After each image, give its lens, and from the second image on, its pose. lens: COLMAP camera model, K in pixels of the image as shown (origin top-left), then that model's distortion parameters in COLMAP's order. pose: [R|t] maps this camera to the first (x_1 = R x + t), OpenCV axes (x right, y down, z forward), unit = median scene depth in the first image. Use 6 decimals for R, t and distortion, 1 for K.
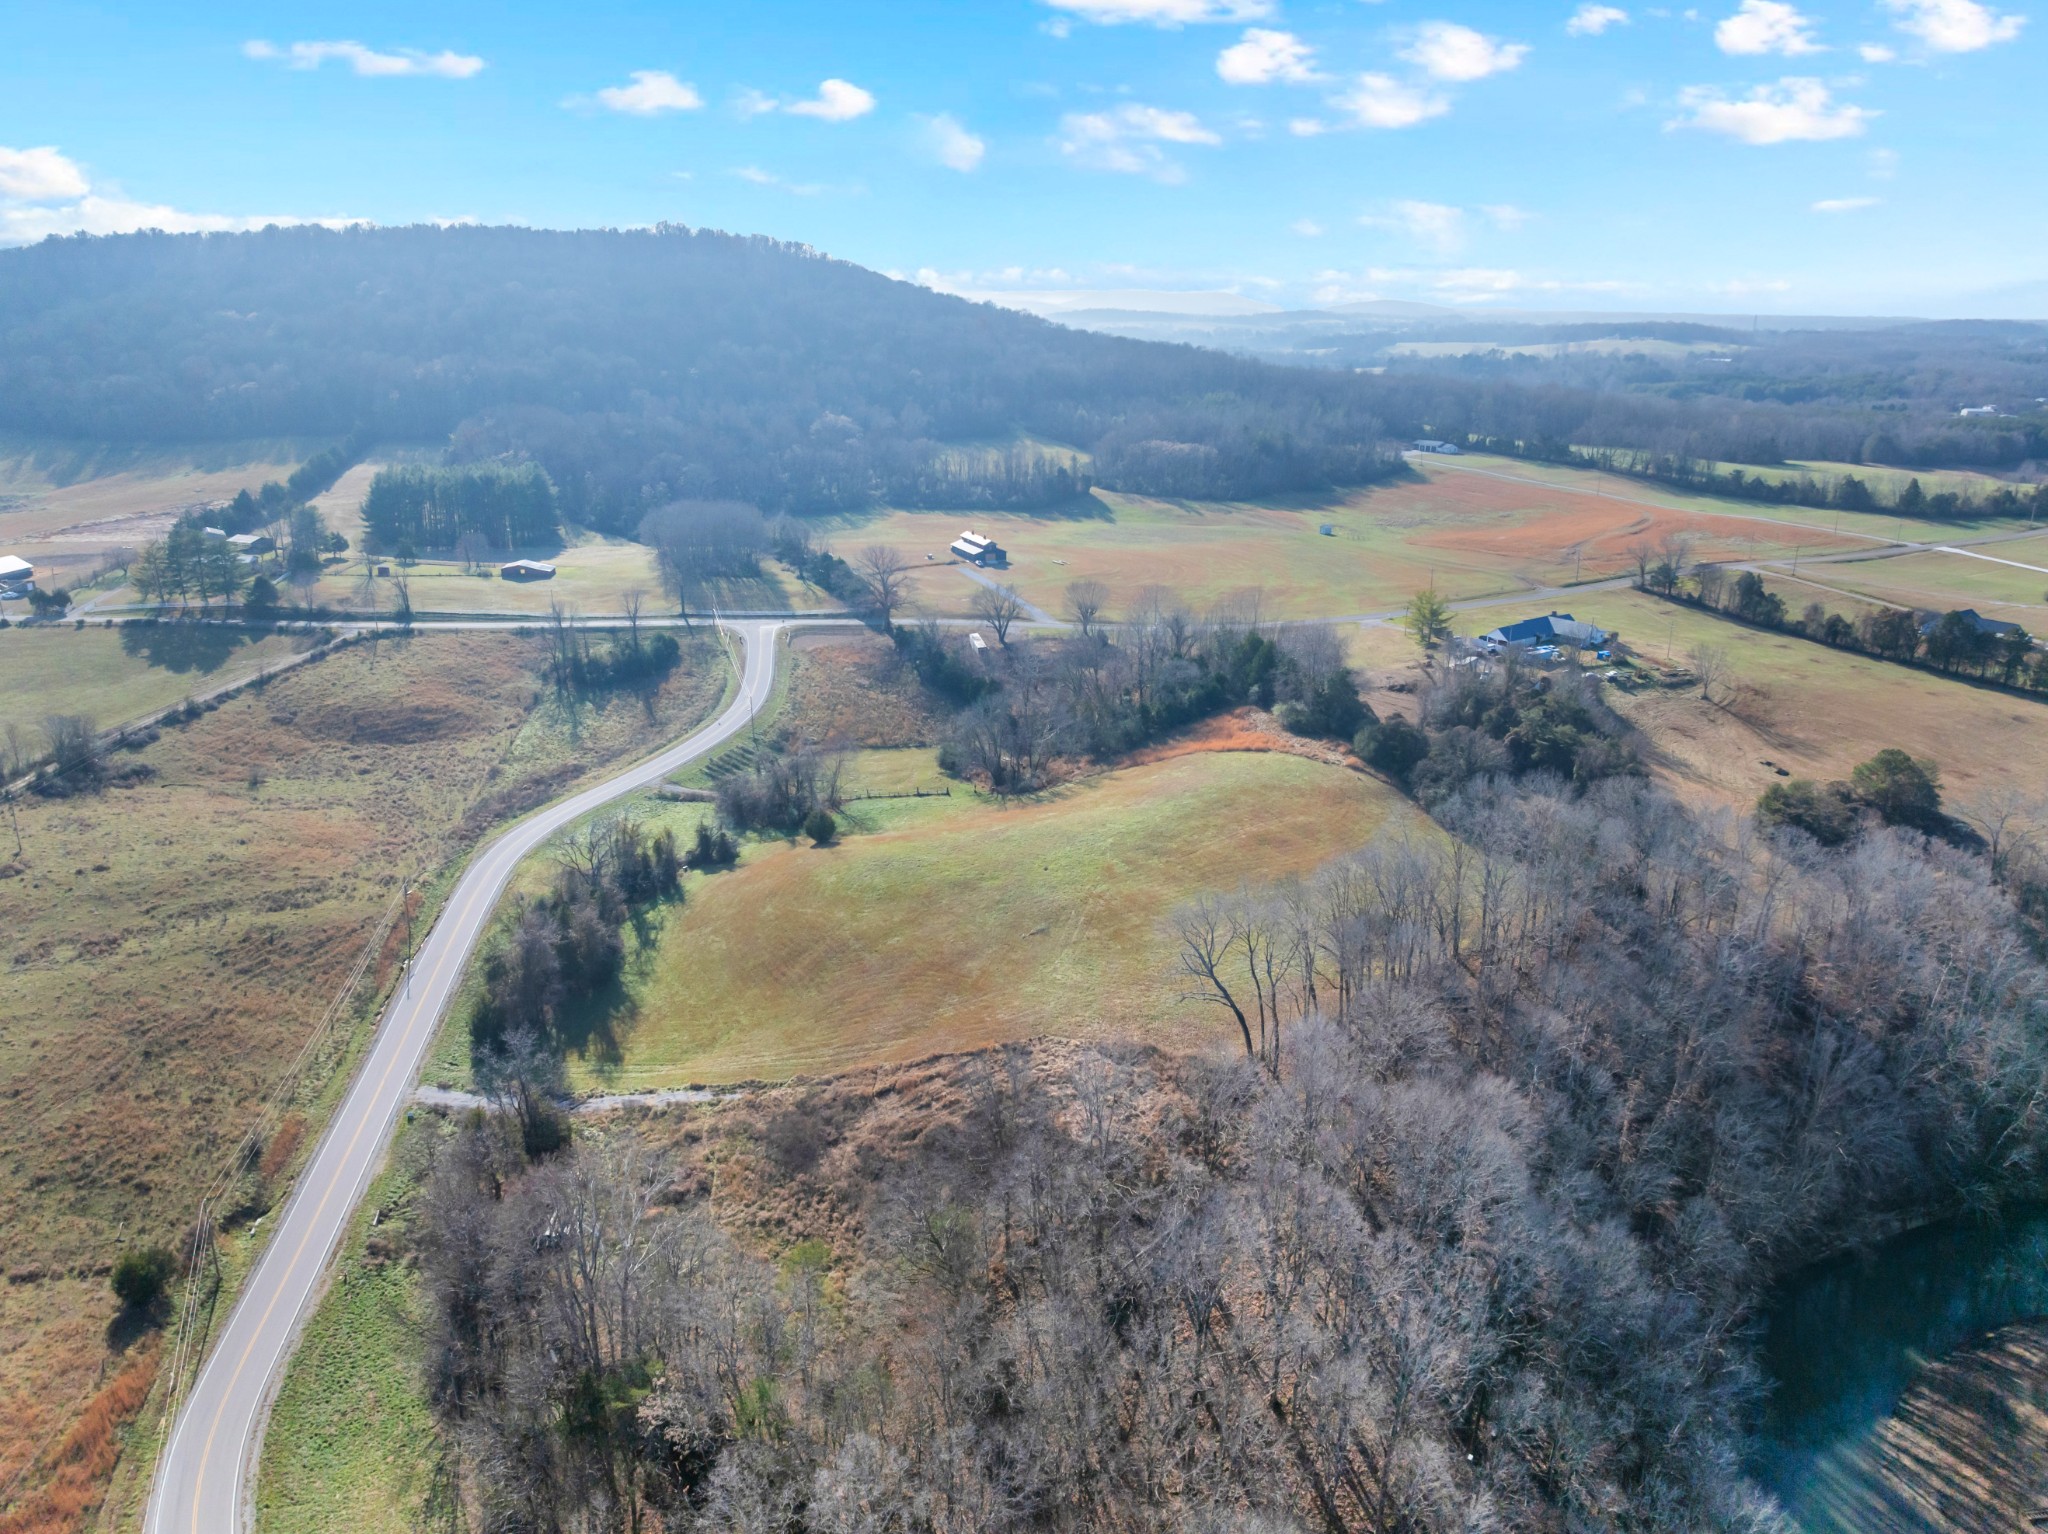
lens RADIAL K [[1451.7, 0, 1032.5], [0, 1451.7, 744.3], [0, 0, 1]] dist [-0.051690, 0.023168]
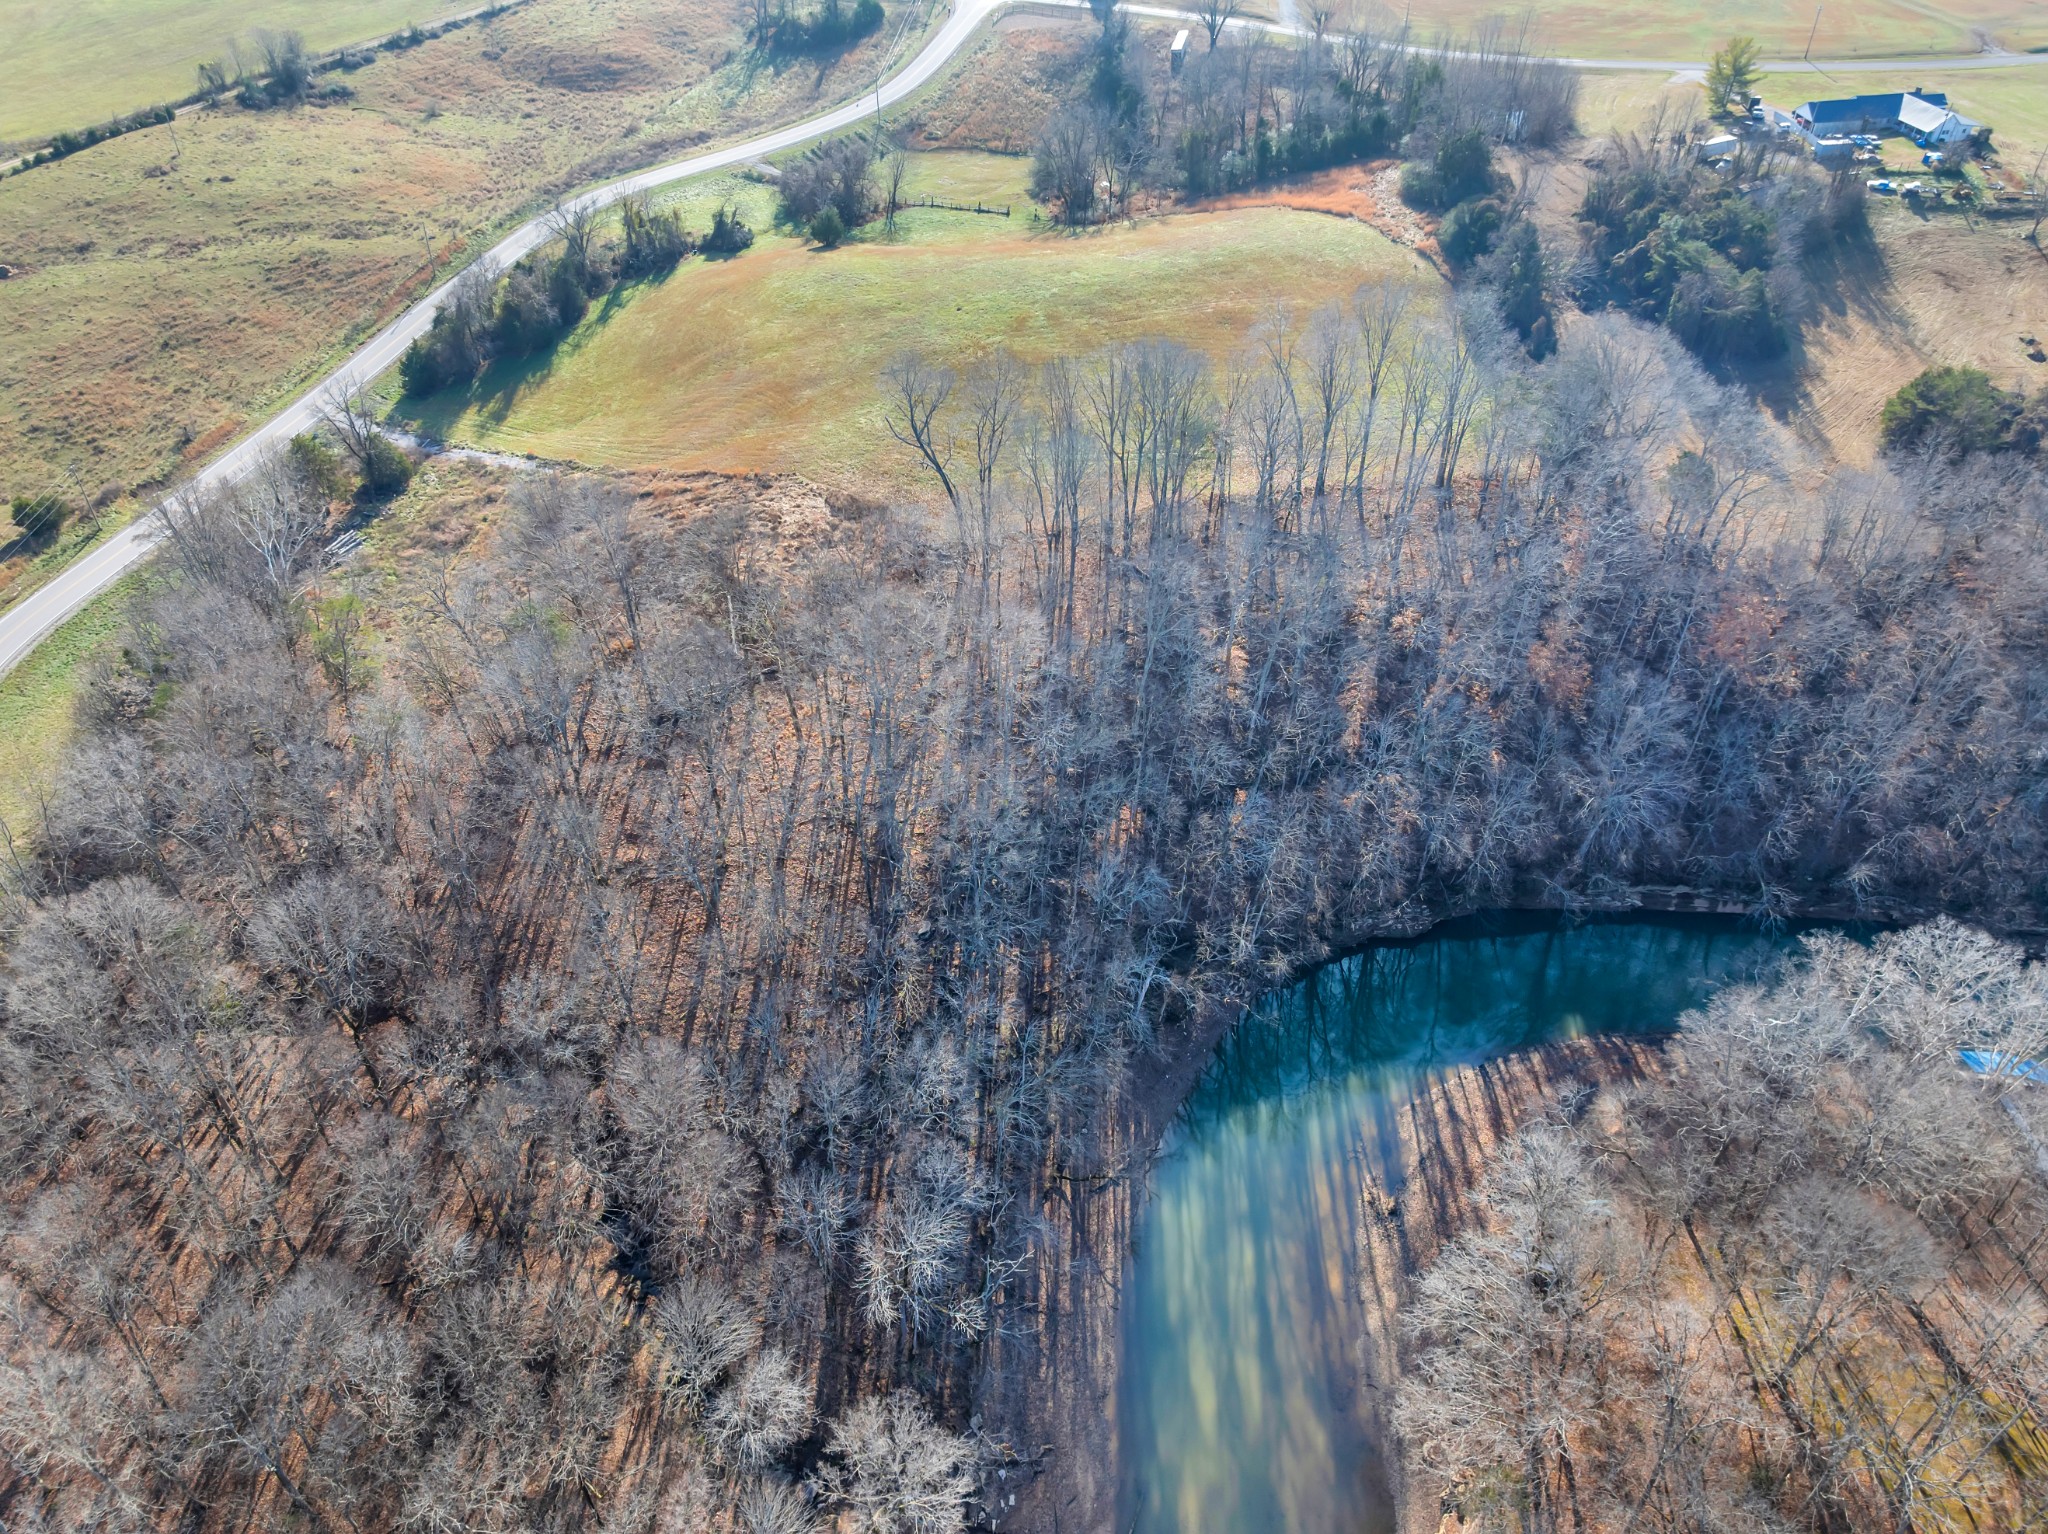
lens RADIAL K [[1451.7, 0, 1028.3], [0, 1451.7, 746.5], [0, 0, 1]] dist [-0.051690, 0.023168]
pose [[0.909978, 0.265189, -0.318772, 0.428417], [-0.119007, 0.903443, 0.411860, -0.050453], [0.397213, -0.336847, 0.853672, 0.110058]]
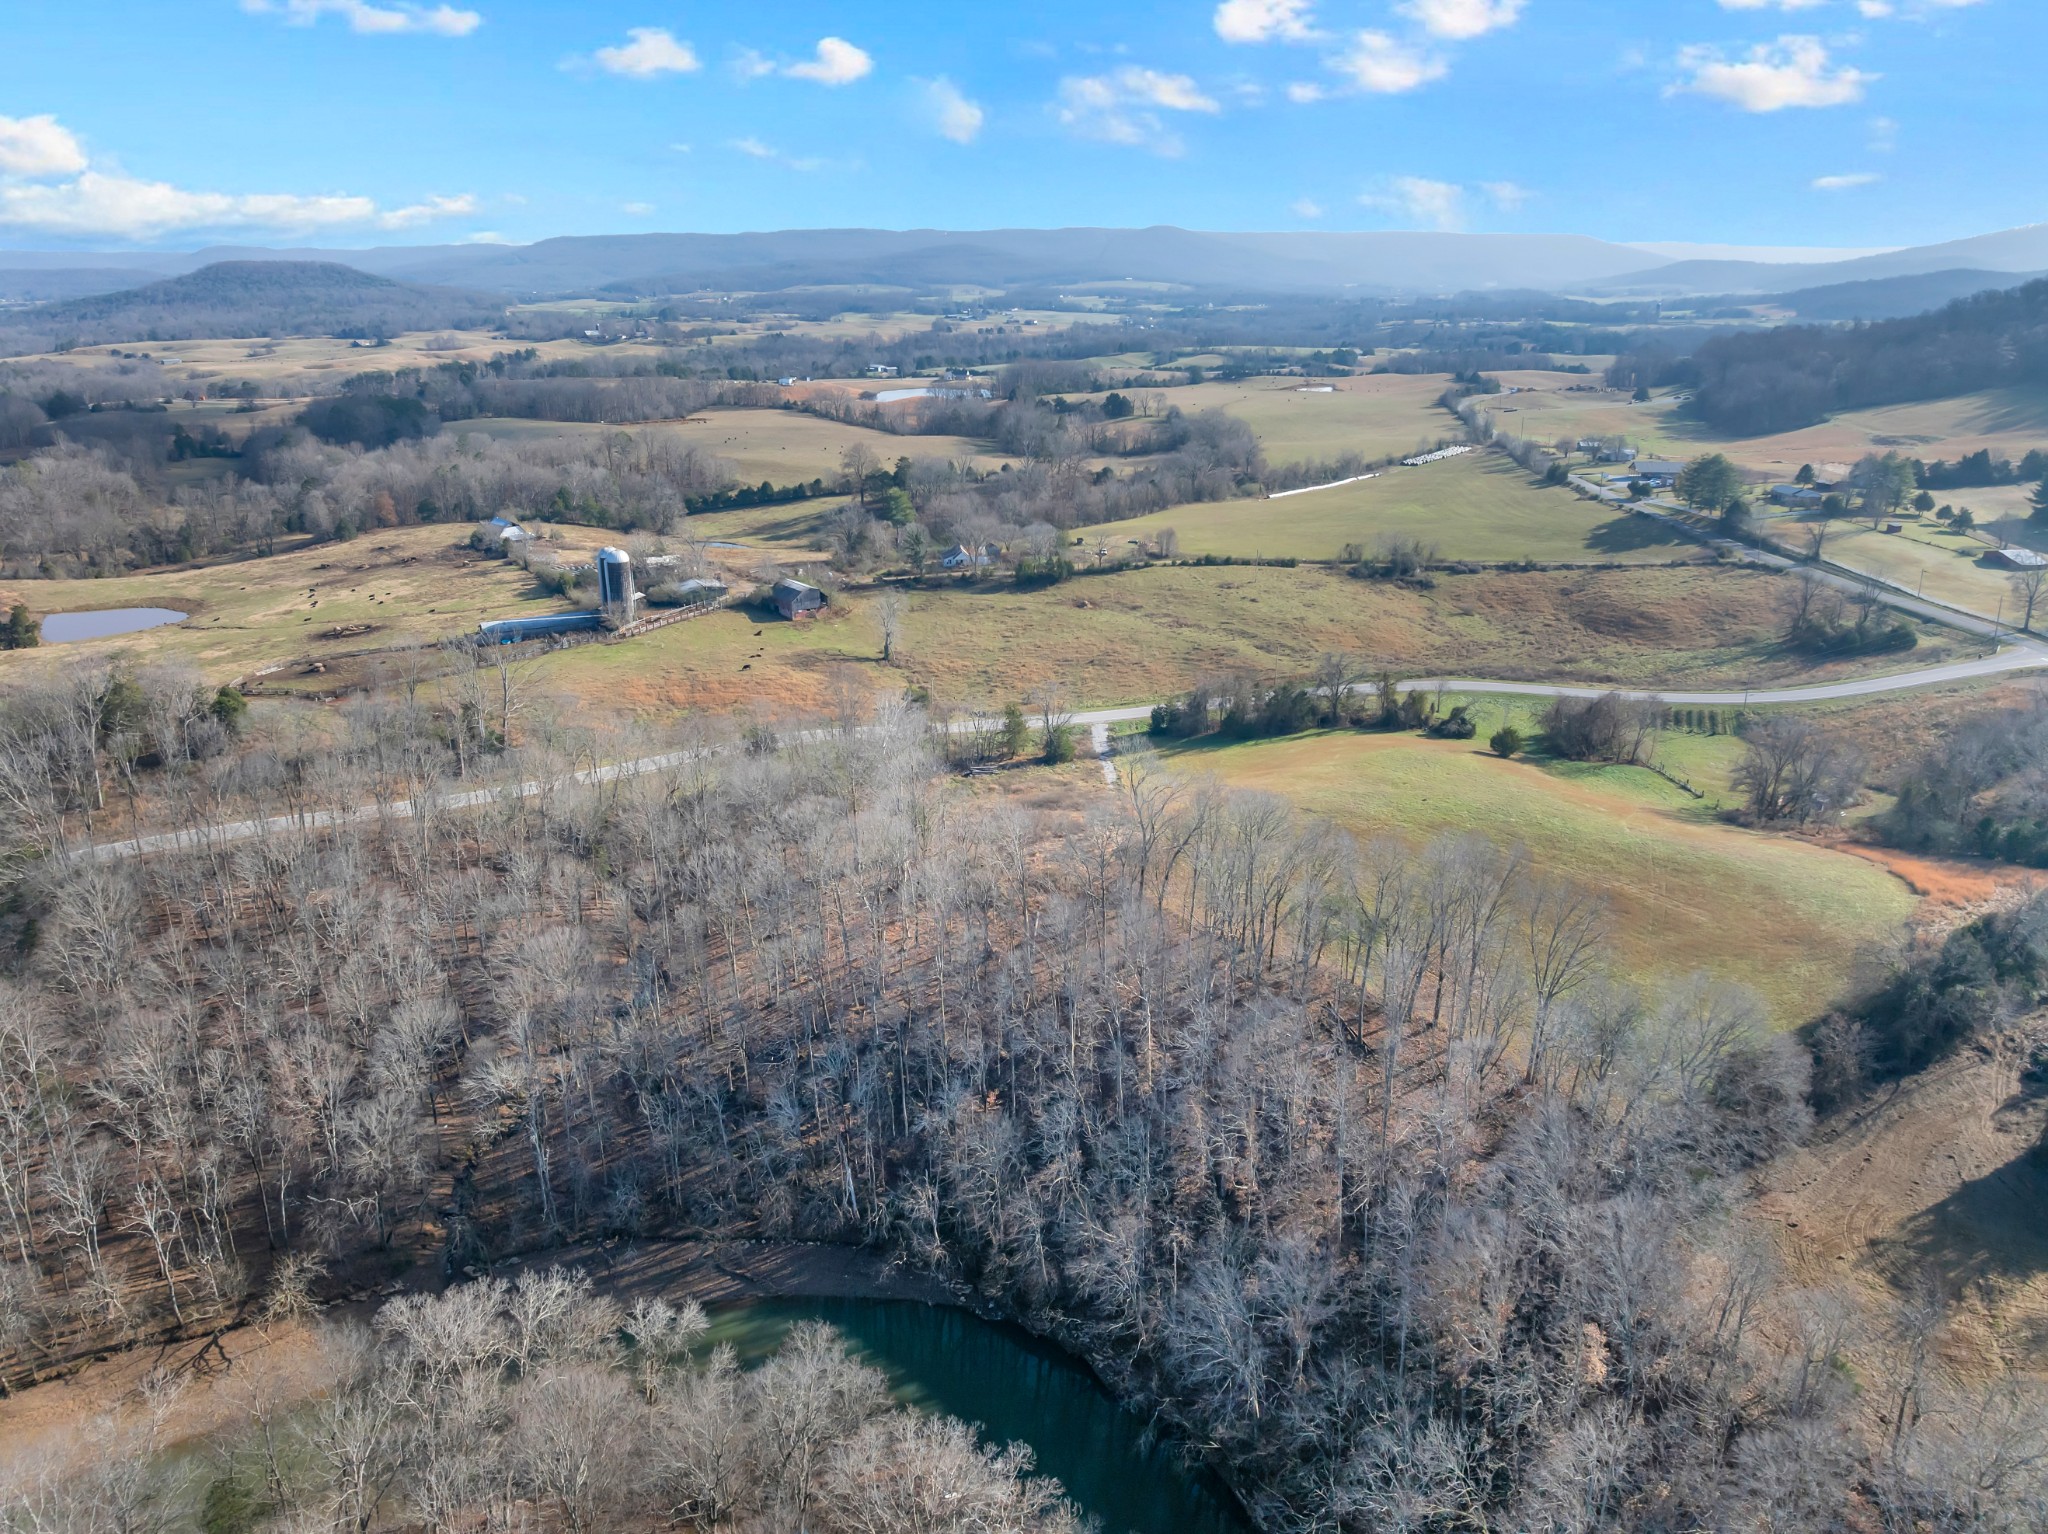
lens RADIAL K [[1451.7, 0, 1032.6], [0, 1451.7, 754.8], [0, 0, 1]] dist [-0.051690, 0.023168]
pose [[0.028092, 0.317972, -0.947684, 0.988910], [-0.289572, 0.909995, 0.296743, -0.174253], [0.956744, 0.266086, 0.117639, 0.590795]]
